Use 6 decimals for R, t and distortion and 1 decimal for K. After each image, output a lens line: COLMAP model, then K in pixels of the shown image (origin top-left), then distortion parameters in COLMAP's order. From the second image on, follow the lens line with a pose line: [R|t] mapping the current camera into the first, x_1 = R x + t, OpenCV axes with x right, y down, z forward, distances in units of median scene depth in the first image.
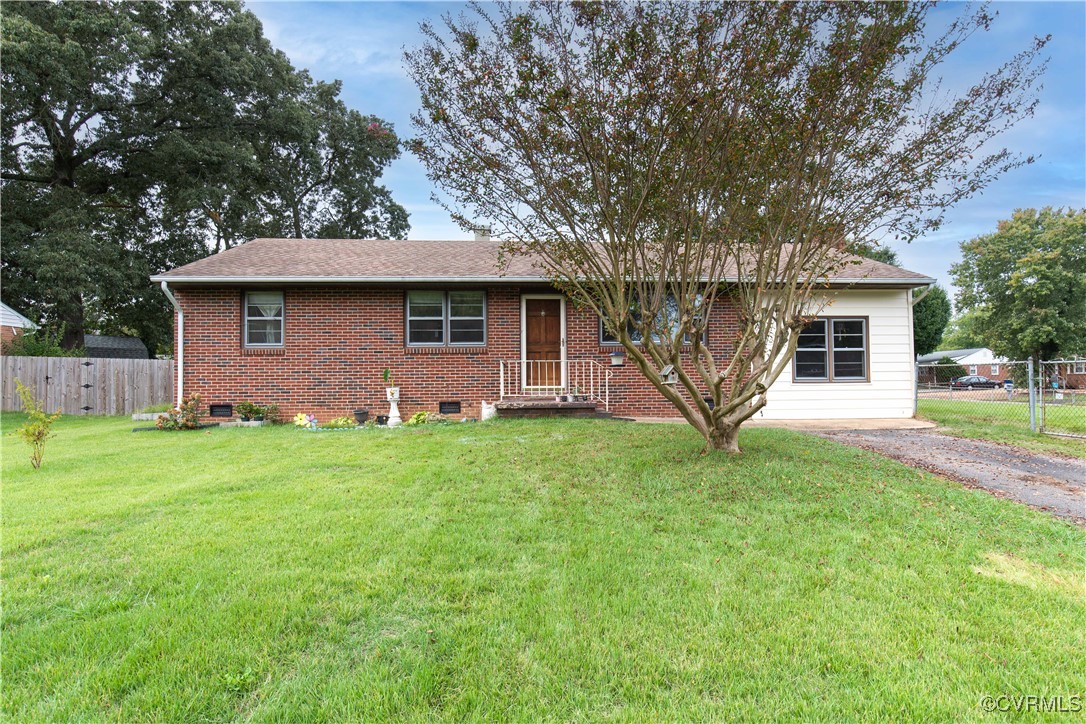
lens RADIAL K [[582.1, 0, 544.6], [0, 582.1, 352.1], [0, 0, 1]] dist [-0.003665, 0.001229]
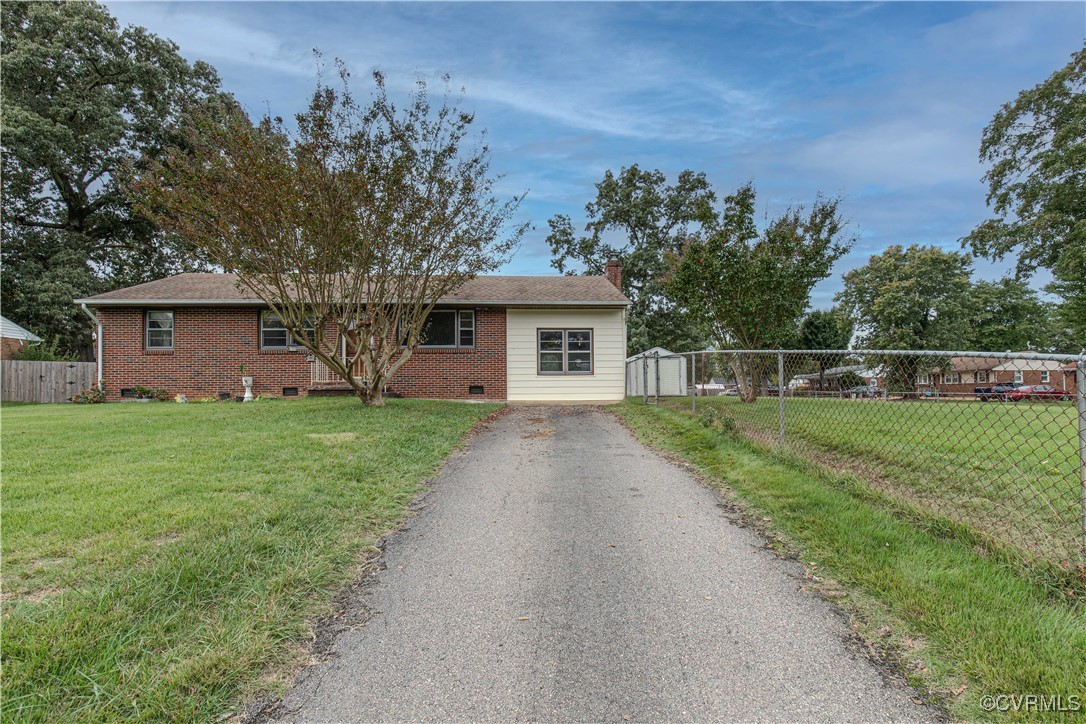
lens RADIAL K [[510.6, 0, 541.5], [0, 510.6, 373.0], [0, 0, 1]] dist [-0.000228, -0.001133]
pose [[0.999941, 0.000677, -0.010860, 0.437298], [-0.000604, 0.999977, 0.006691, 0.038124], [0.010865, -0.006685, 0.999919, -0.233689]]
